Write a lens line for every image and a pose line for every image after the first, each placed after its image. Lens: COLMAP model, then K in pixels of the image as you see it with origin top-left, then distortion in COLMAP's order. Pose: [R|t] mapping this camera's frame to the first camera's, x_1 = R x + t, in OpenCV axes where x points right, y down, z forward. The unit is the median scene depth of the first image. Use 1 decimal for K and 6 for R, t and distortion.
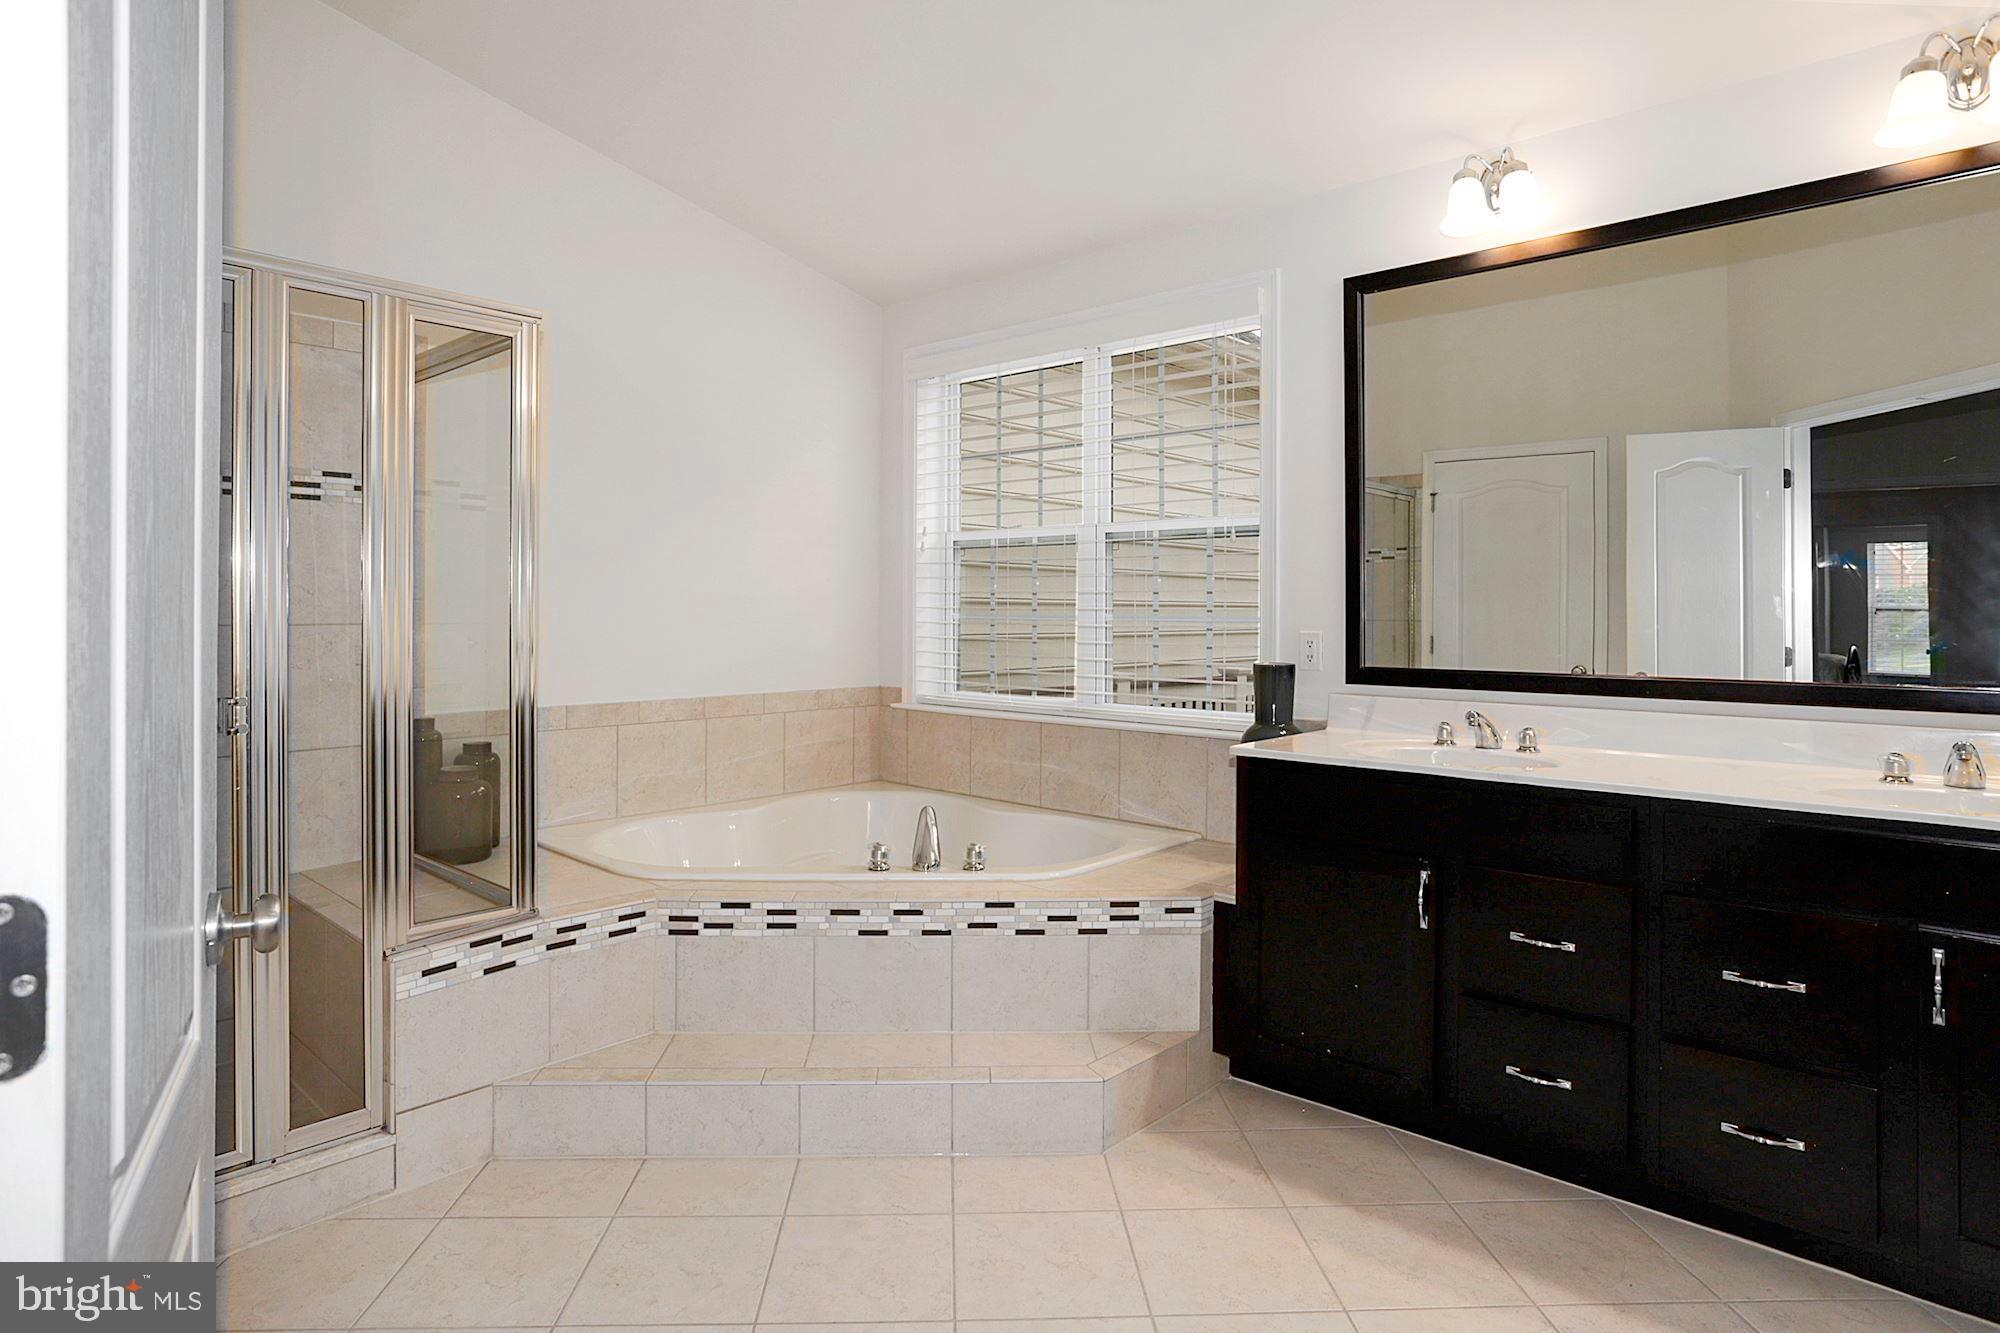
lens RADIAL K [[1136.8, 0, 968.7], [0, 1136.8, 608.6], [0, 0, 1]] dist [0.000974, 0.000238]
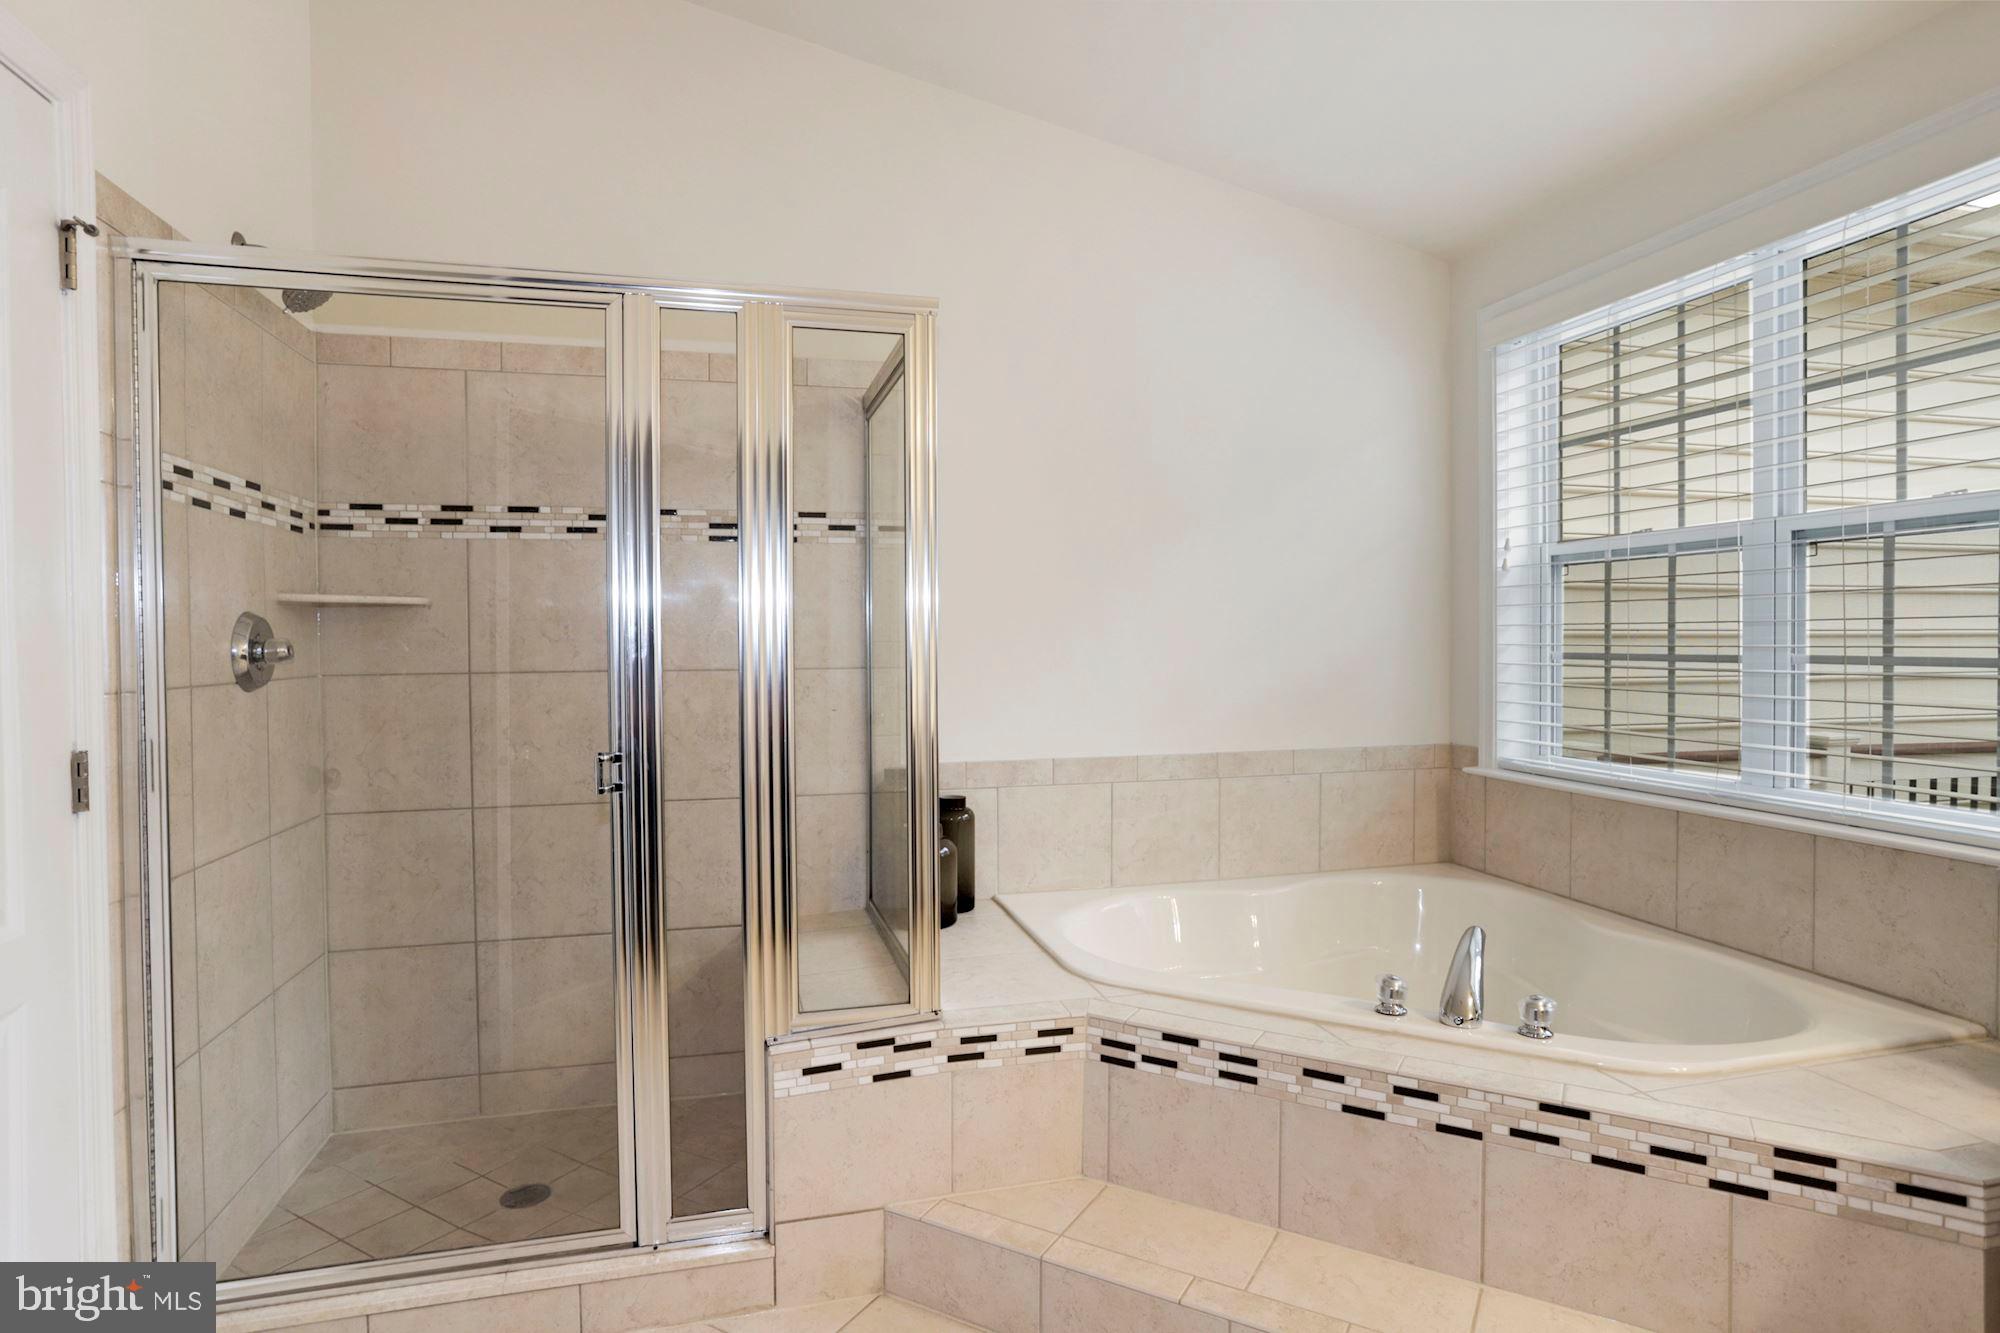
lens RADIAL K [[1079.2, 0, 996.5], [0, 1079.2, 657.6], [0, 0, 1]] dist [-0.056190, 0.039687]
pose [[0.850992, -0.001209, -0.525178, 0.069406], [0.009521, 0.999869, 0.013127, -0.007441], [0.525093, -0.016171, 0.850891, 0.323245]]
